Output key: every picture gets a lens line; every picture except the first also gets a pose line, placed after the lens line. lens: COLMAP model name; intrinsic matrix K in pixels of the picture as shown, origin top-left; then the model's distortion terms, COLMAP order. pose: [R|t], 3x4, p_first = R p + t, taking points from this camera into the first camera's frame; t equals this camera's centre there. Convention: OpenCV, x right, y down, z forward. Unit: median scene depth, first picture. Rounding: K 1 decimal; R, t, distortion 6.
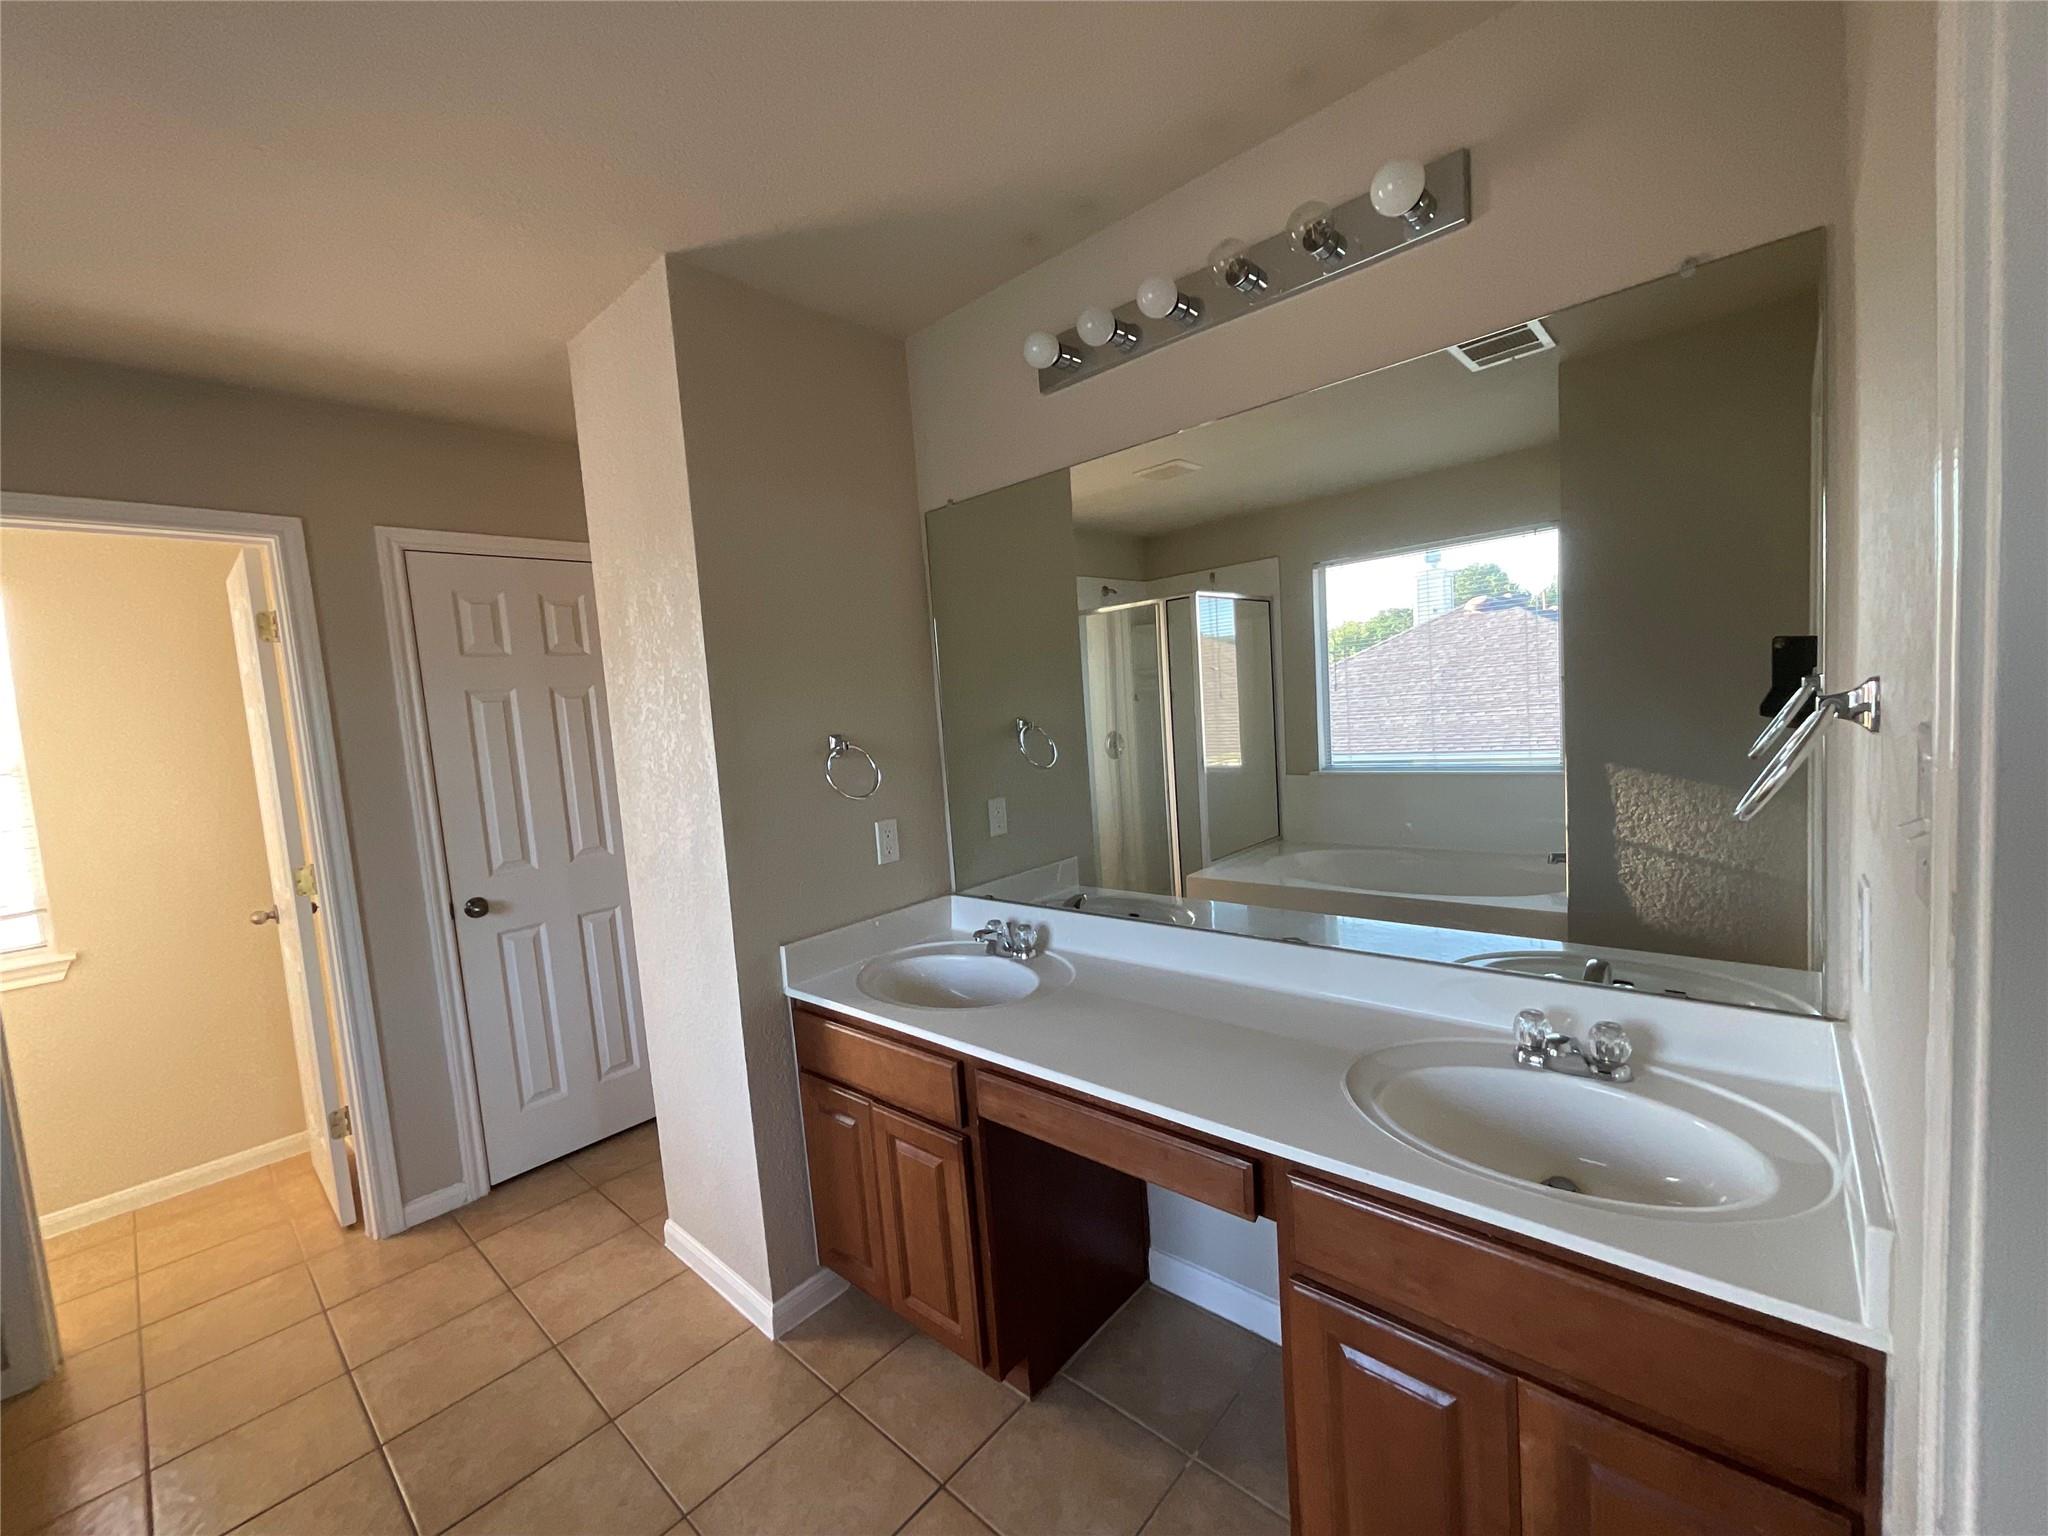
lens RADIAL K [[828.0, 0, 1008.9], [0, 828.0, 770.8], [0, 0, 1]] dist [-0.001725, 0.000838]
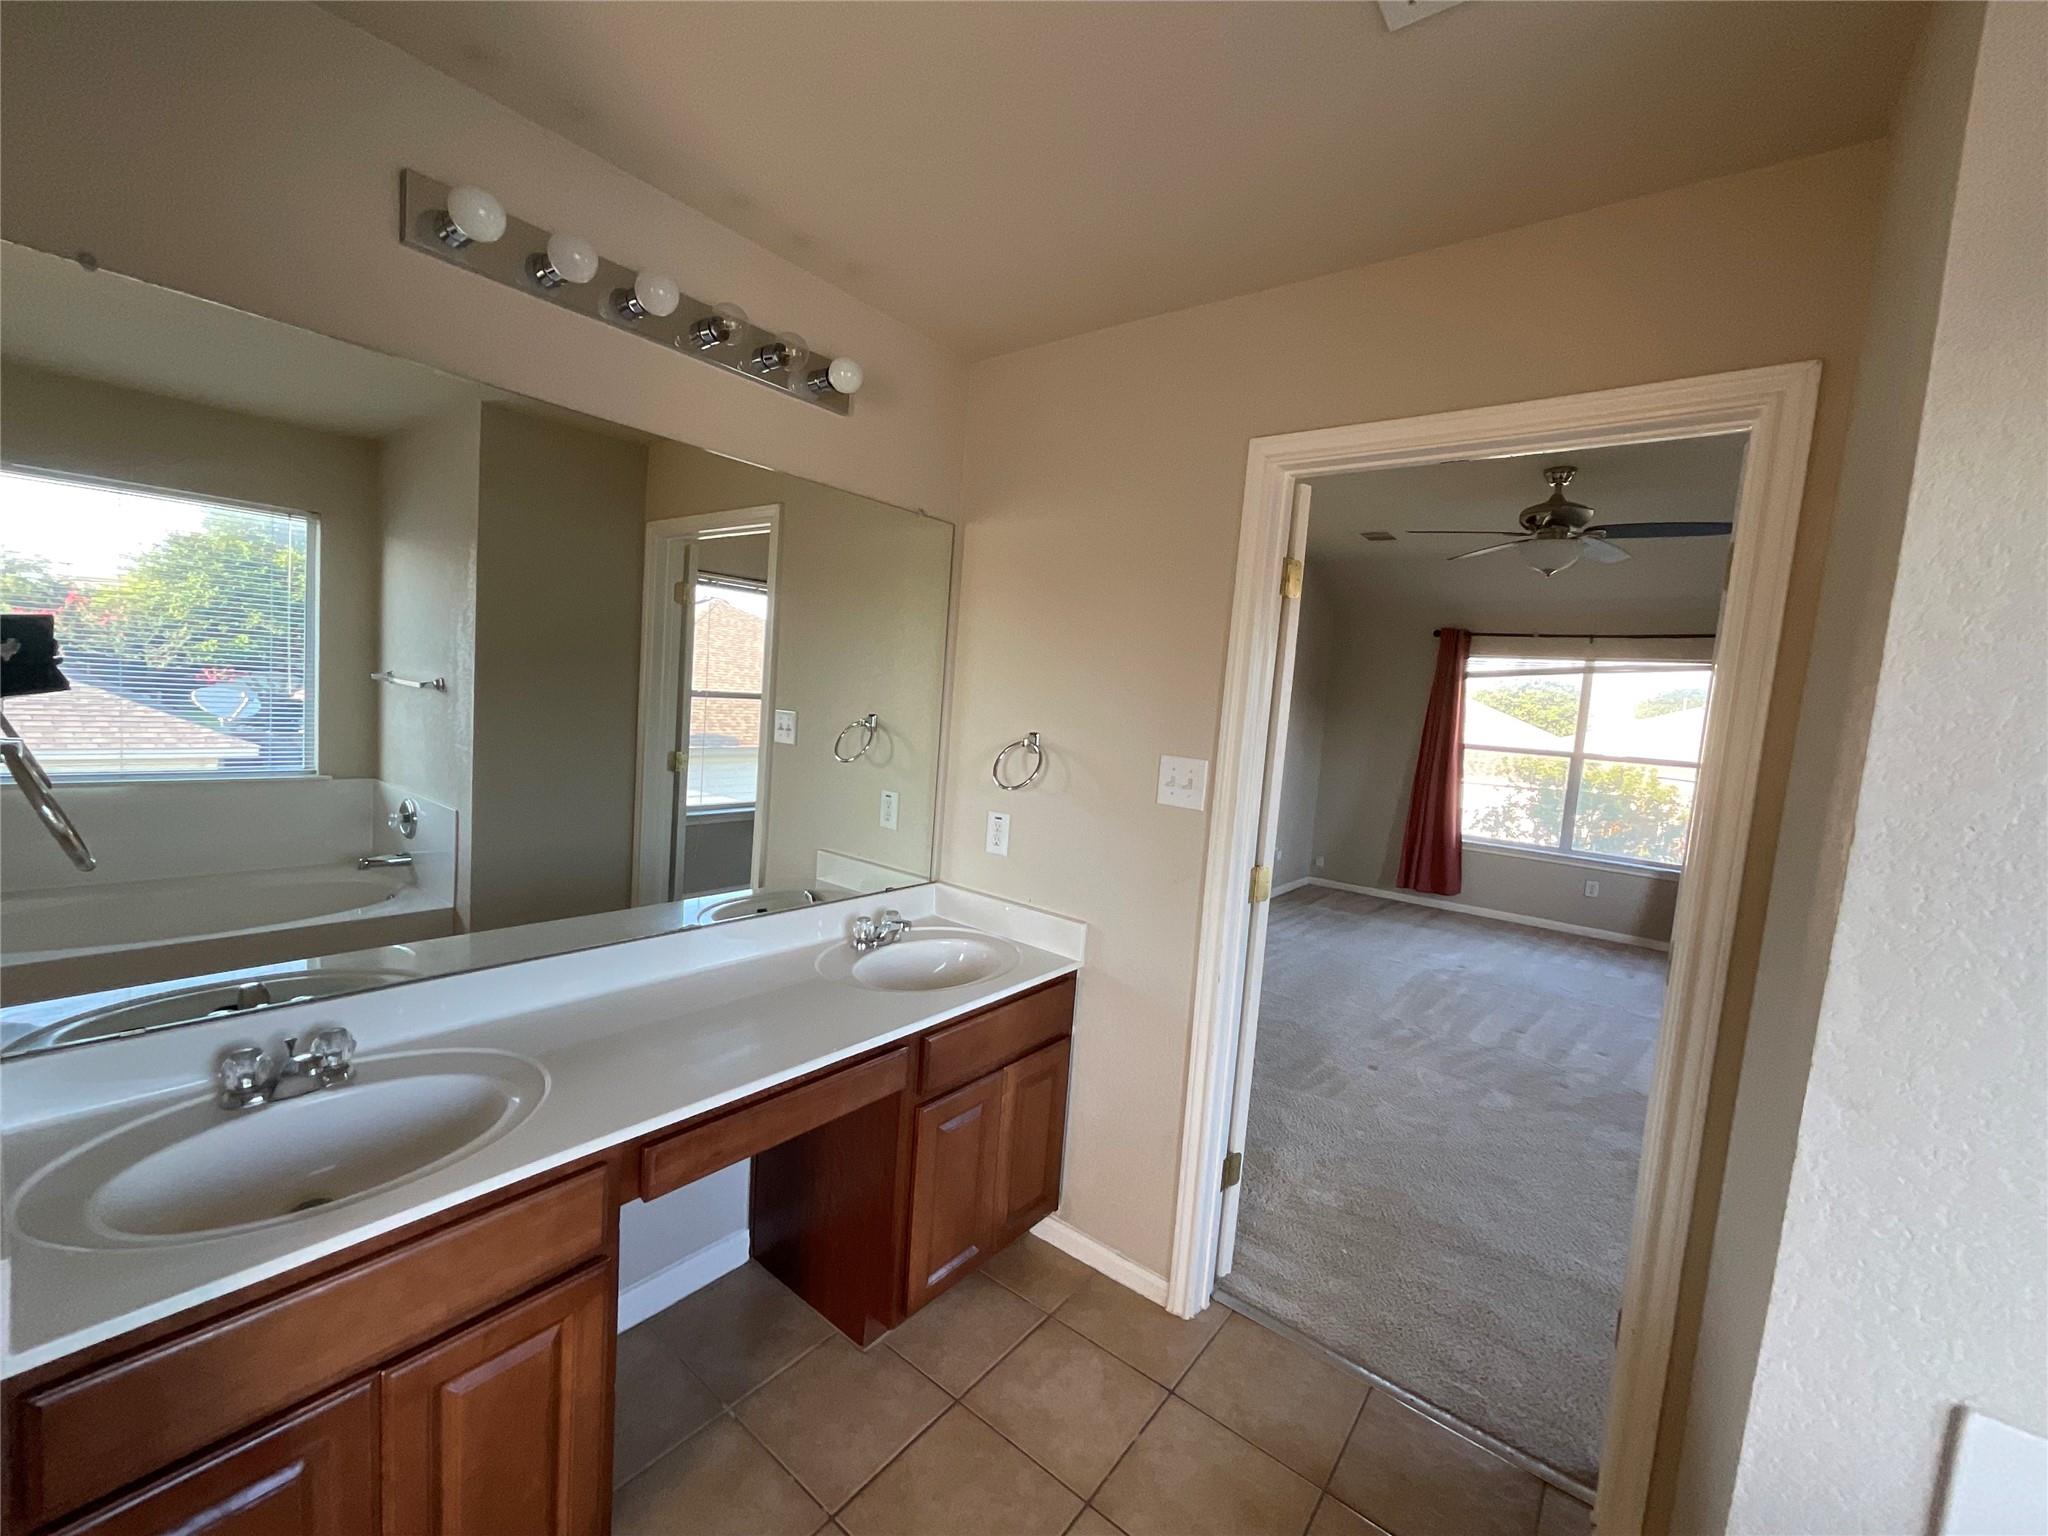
lens RADIAL K [[828.0, 0, 1007.2], [0, 828.0, 779.4], [0, 0, 1]] dist [-0.001725, 0.000838]
pose [[-0.064686, -0.025947, 0.997568, -0.805178], [0.018721, 0.999454, 0.027210, -0.017108], [-0.997730, 0.020436, -0.064165, 0.640892]]
